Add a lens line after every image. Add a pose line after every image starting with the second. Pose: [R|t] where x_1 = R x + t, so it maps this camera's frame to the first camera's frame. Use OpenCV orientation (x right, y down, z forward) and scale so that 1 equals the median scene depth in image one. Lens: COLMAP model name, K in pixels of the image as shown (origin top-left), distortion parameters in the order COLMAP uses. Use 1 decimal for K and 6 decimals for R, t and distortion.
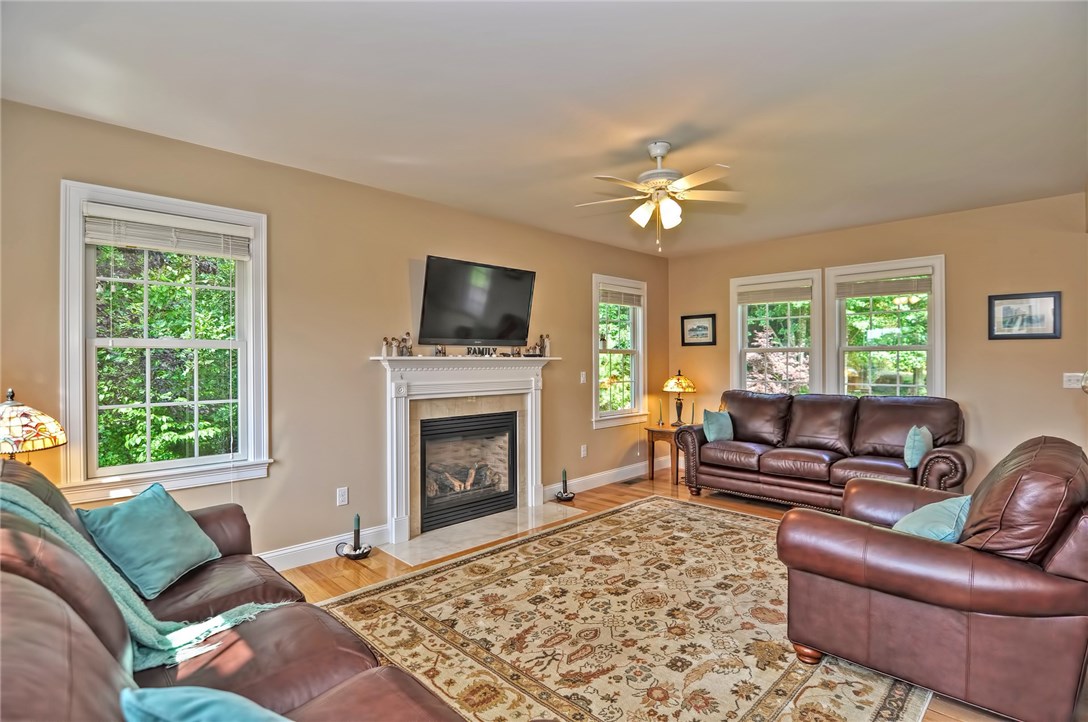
lens RADIAL K [[523.5, 0, 545.5], [0, 523.5, 357.8], [0, 0, 1]] dist [-0.014634, -0.002992]
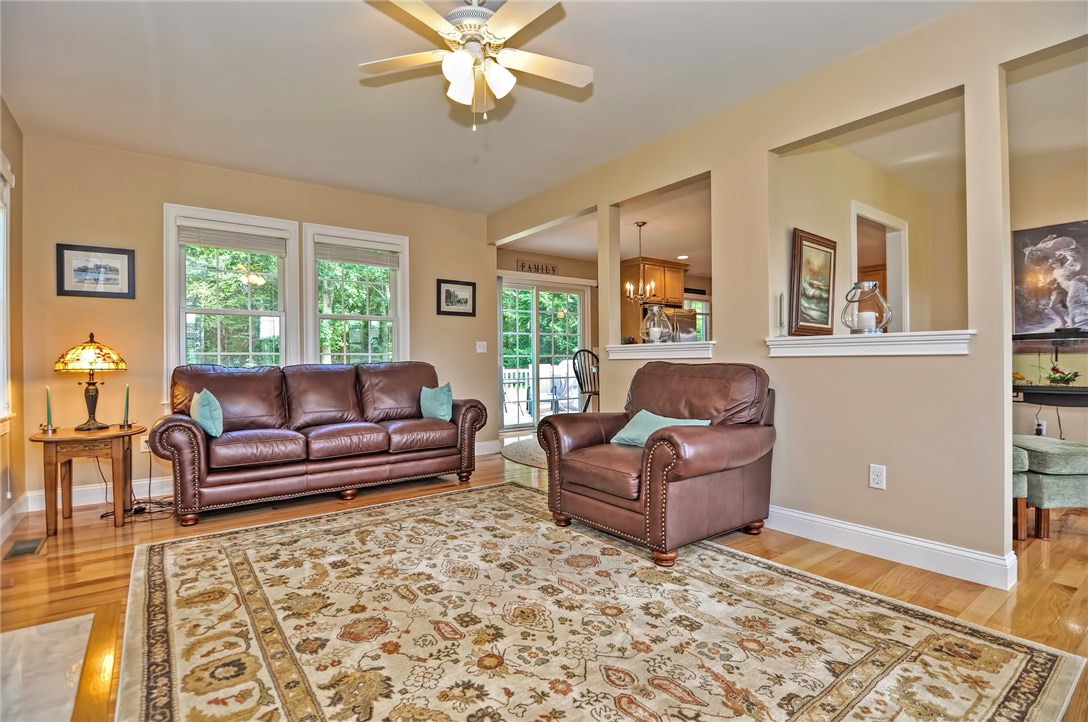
lens RADIAL K [[523.5, 0, 541.6], [0, 523.5, 361.9], [0, 0, 1]] dist [-0.014634, -0.002992]
pose [[0.138639, 0.000142, 0.990343, -0.359477], [0.004095, 0.999991, -0.000717, 0.084752], [-0.990334, 0.004155, 0.138638, 0.626383]]
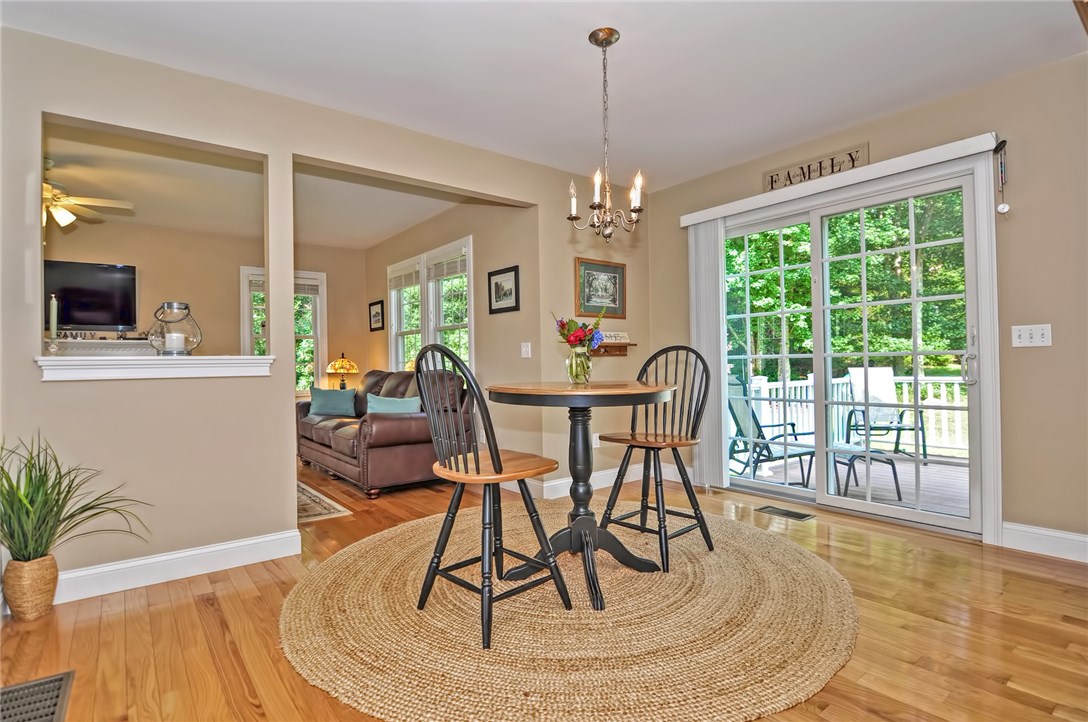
lens RADIAL K [[523.5, 0, 535.3], [0, 523.5, 354.5], [0, 0, 1]] dist [-0.014634, -0.002992]
pose [[0.992945, -0.015620, -0.117540, 1.148891], [0.015074, 0.999871, -0.005536, 0.057514], [0.117612, 0.003725, 0.993053, -0.043347]]
